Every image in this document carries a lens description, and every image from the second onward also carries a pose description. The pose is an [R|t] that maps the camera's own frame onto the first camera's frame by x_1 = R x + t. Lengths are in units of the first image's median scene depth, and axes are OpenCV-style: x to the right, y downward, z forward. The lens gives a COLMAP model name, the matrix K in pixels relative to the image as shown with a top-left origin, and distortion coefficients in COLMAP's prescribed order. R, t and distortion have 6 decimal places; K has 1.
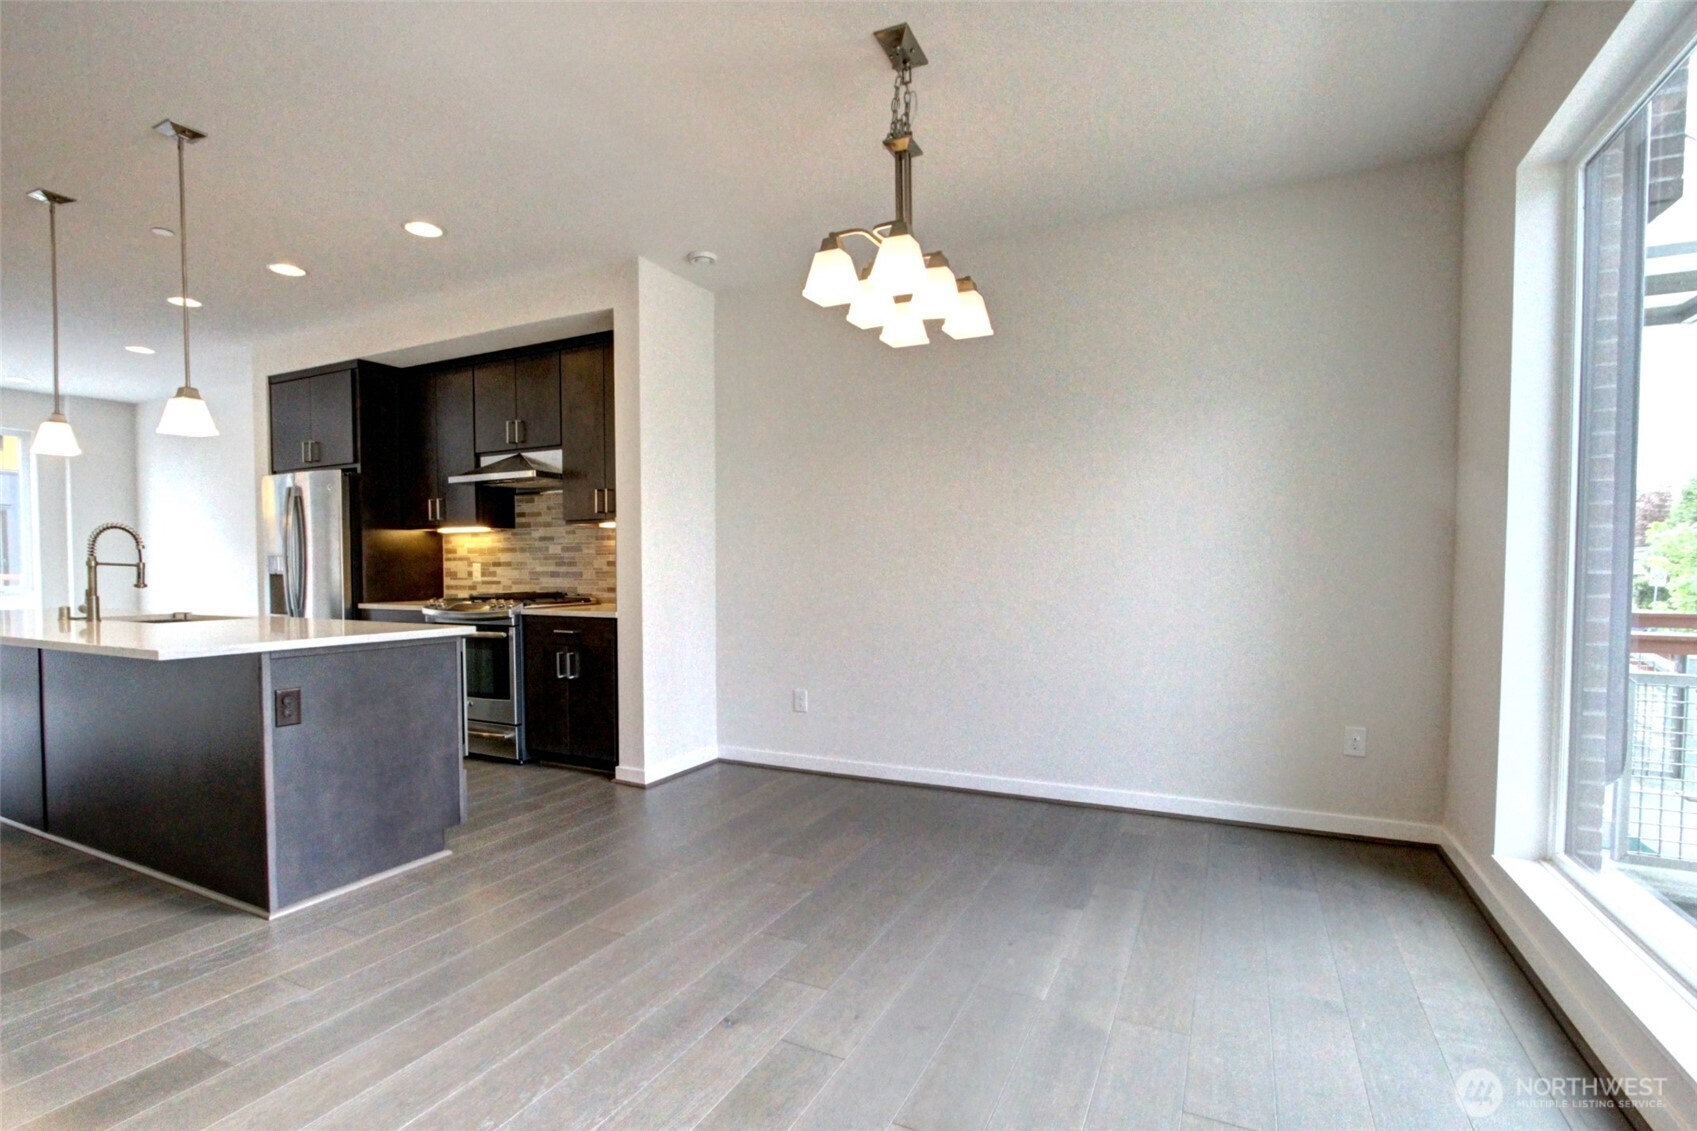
lens RADIAL K [[788.7, 0, 840.3], [0, 788.7, 592.6], [0, 0, 1]] dist [-0.003673, 0.000138]
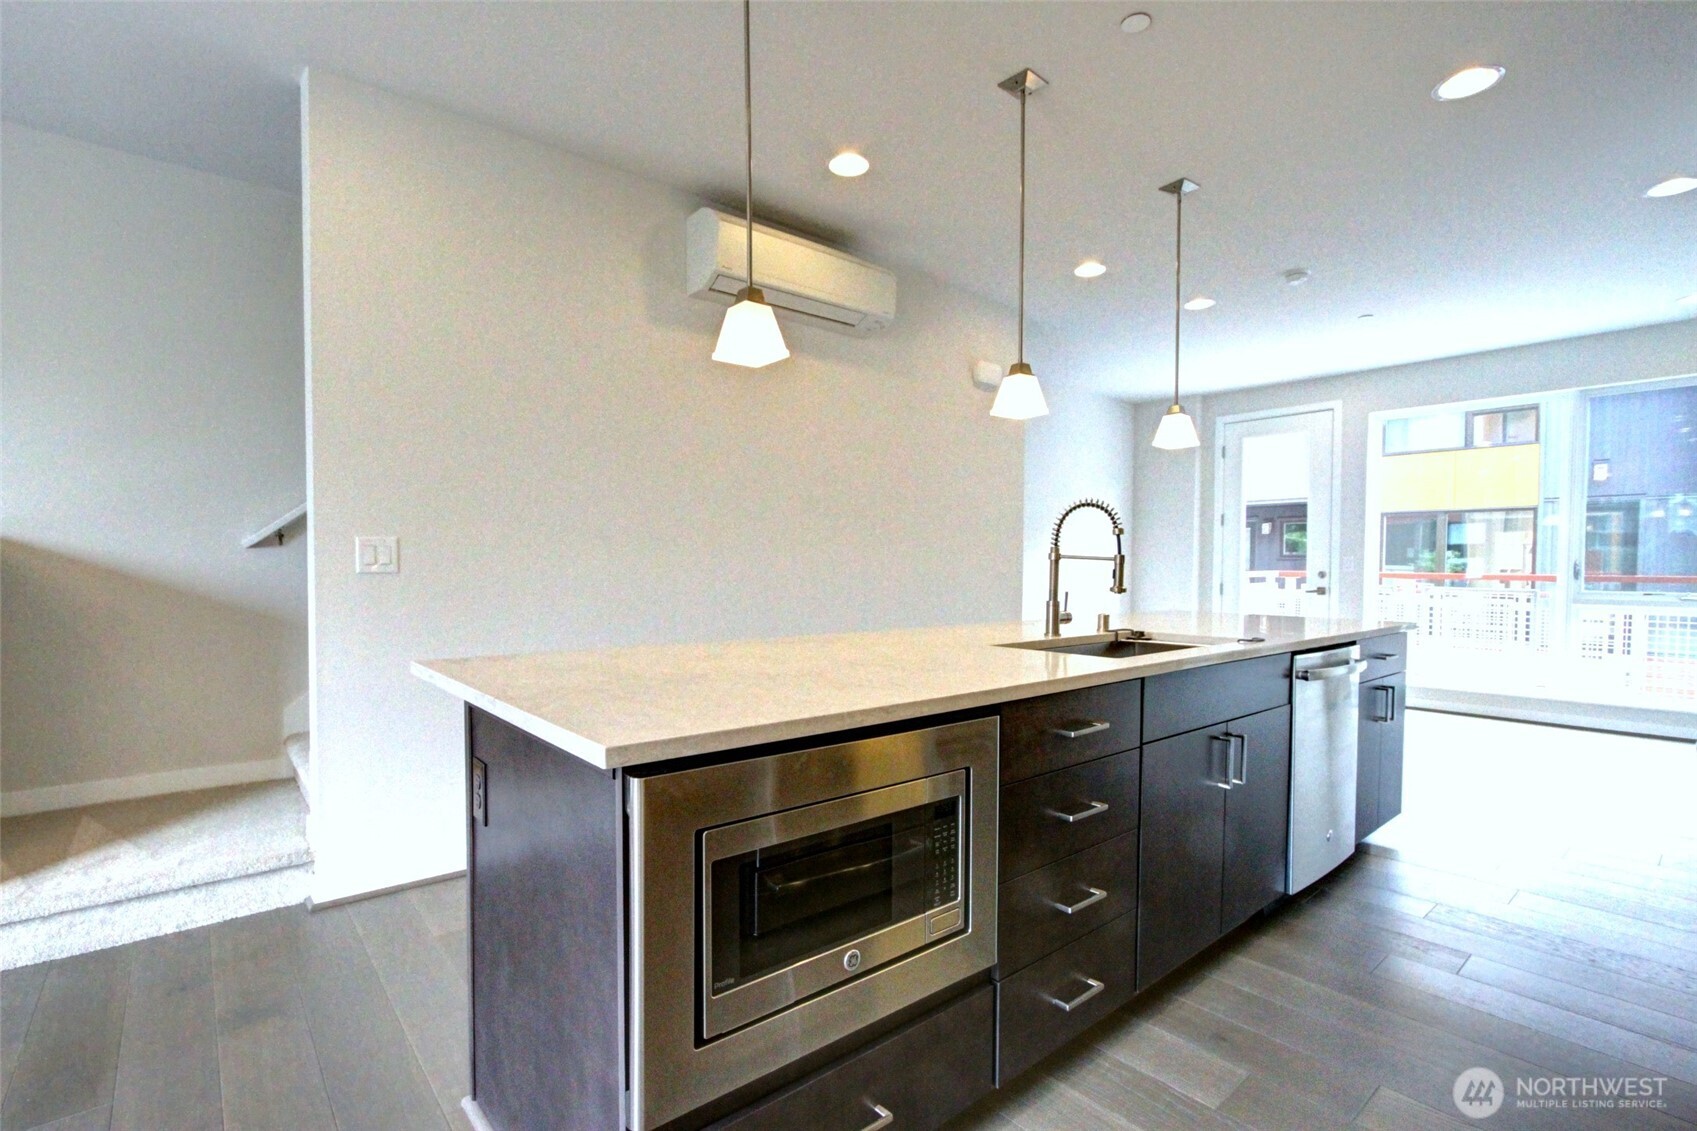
lens RADIAL K [[788.7, 0, 840.3], [0, 788.7, 592.6], [0, 0, 1]] dist [-0.003673, 0.000138]
pose [[-0.388408, 0.033567, -0.920876, -0.133331], [-0.038154, 0.997894, 0.052467, -0.022800], [0.920697, 0.055514, -0.386309, 0.727245]]
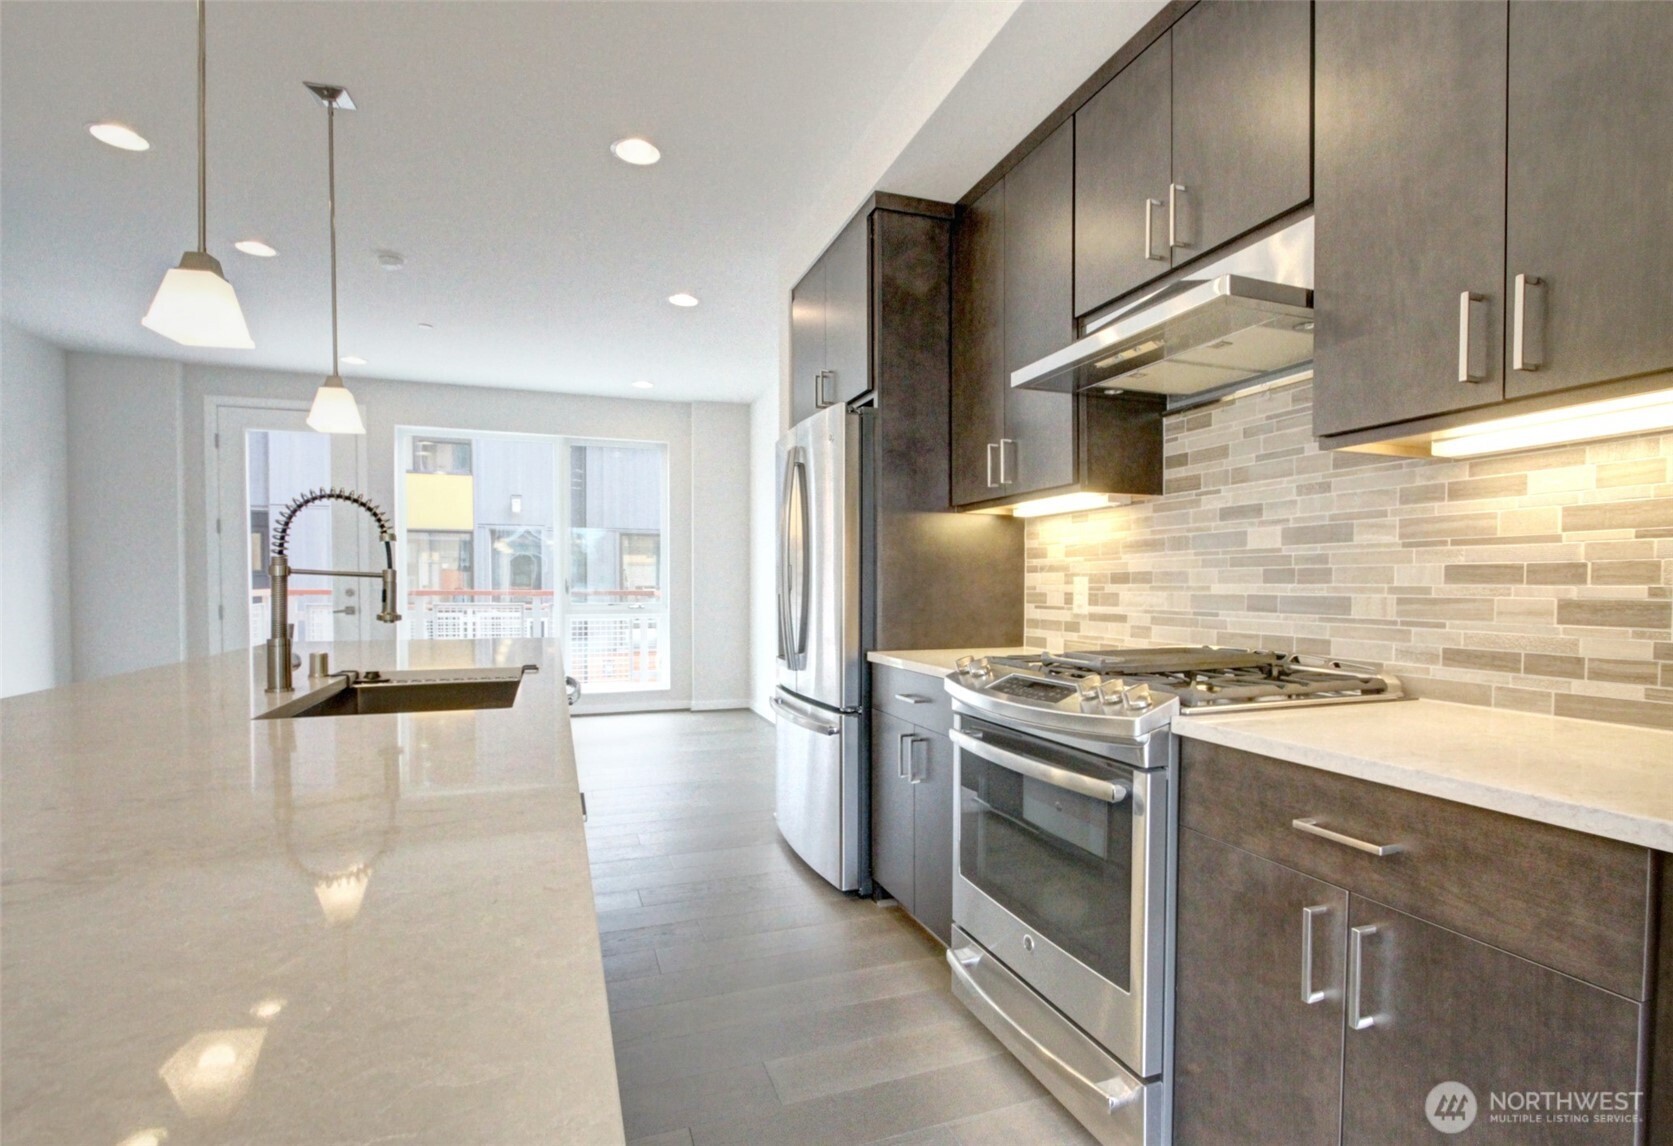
lens RADIAL K [[820.3, 0, 851.8], [0, 820.3, 606.1], [0, 0, 1]] dist [-0.001590, -0.000137]
pose [[0.728649, 0.020951, -0.684567, -0.236443], [-0.027336, 0.999625, 0.001497, -0.017248], [0.684341, 0.017622, 0.728949, 0.578527]]
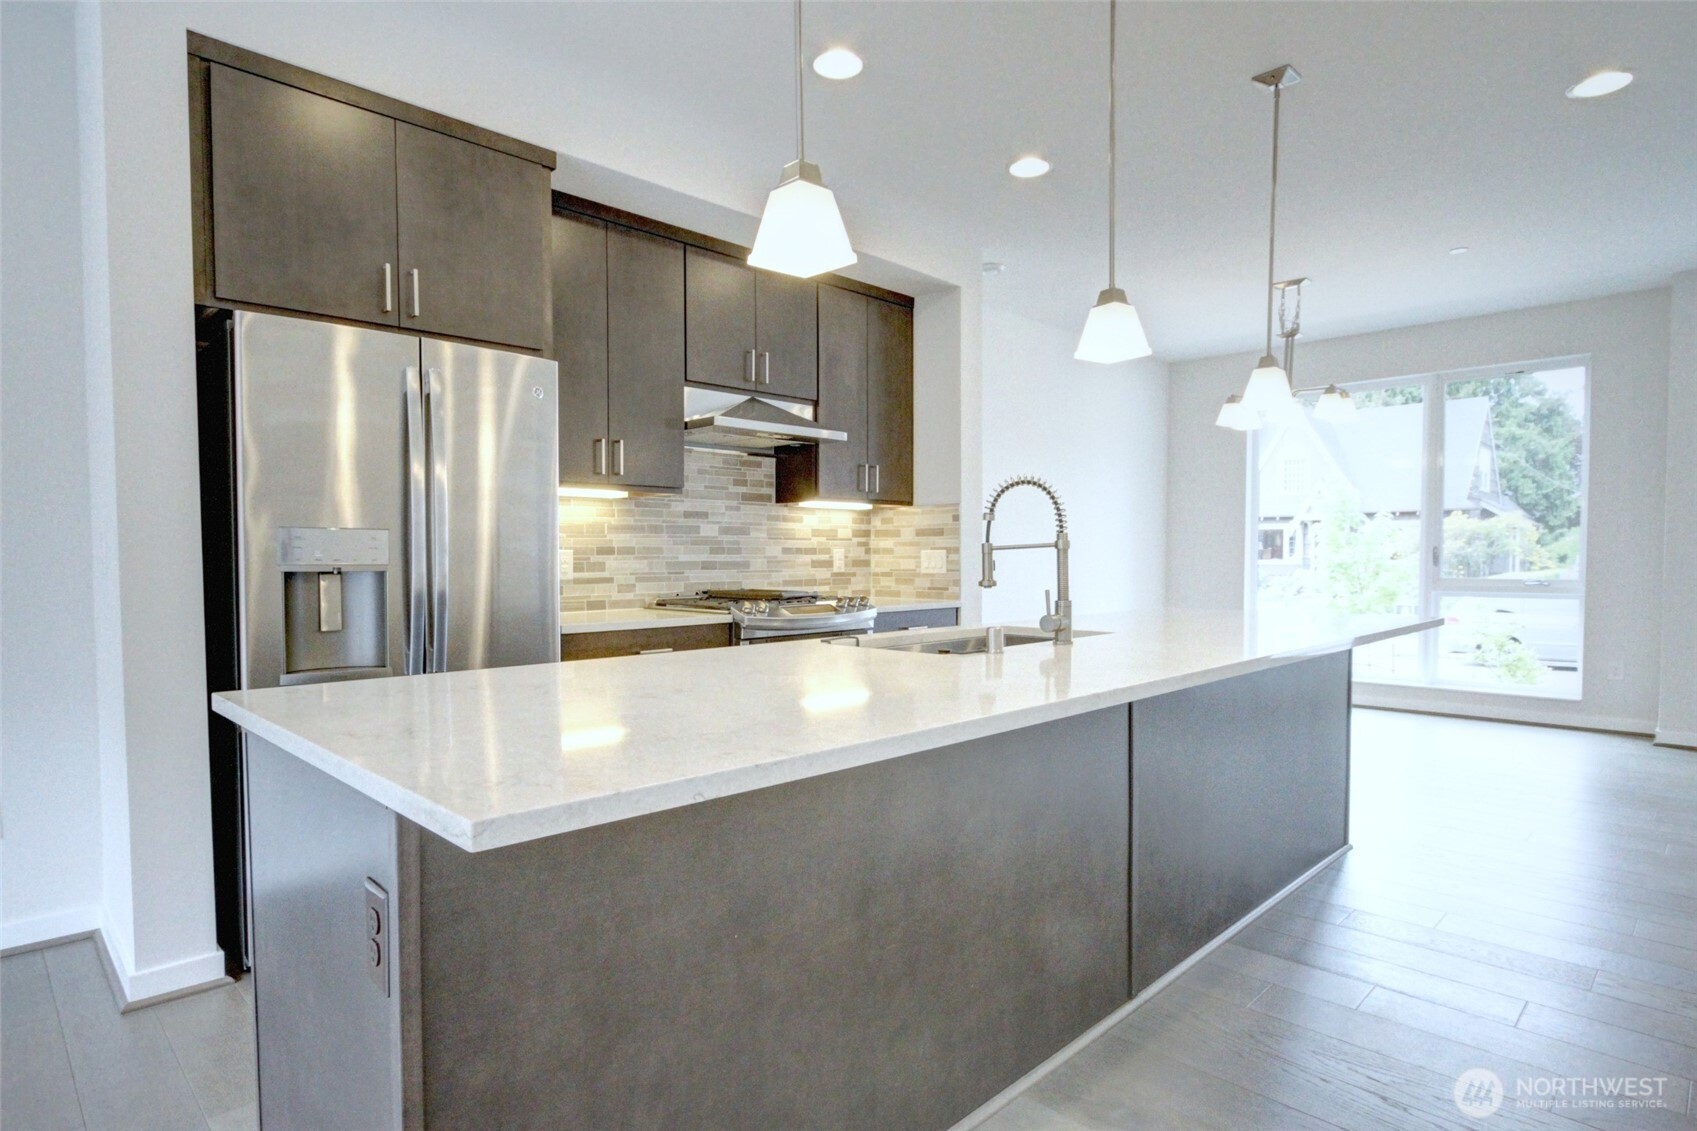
lens RADIAL K [[908.2, 0, 855.9], [0, 908.2, 589.3], [0, 0, 1]] dist [-0.000036, 0.000014]
pose [[0.310222, -0.036024, 0.949981, -1.108828], [0.034822, 0.999042, 0.026513, -0.018783], [-0.950026, 0.024856, 0.311179, 0.620773]]
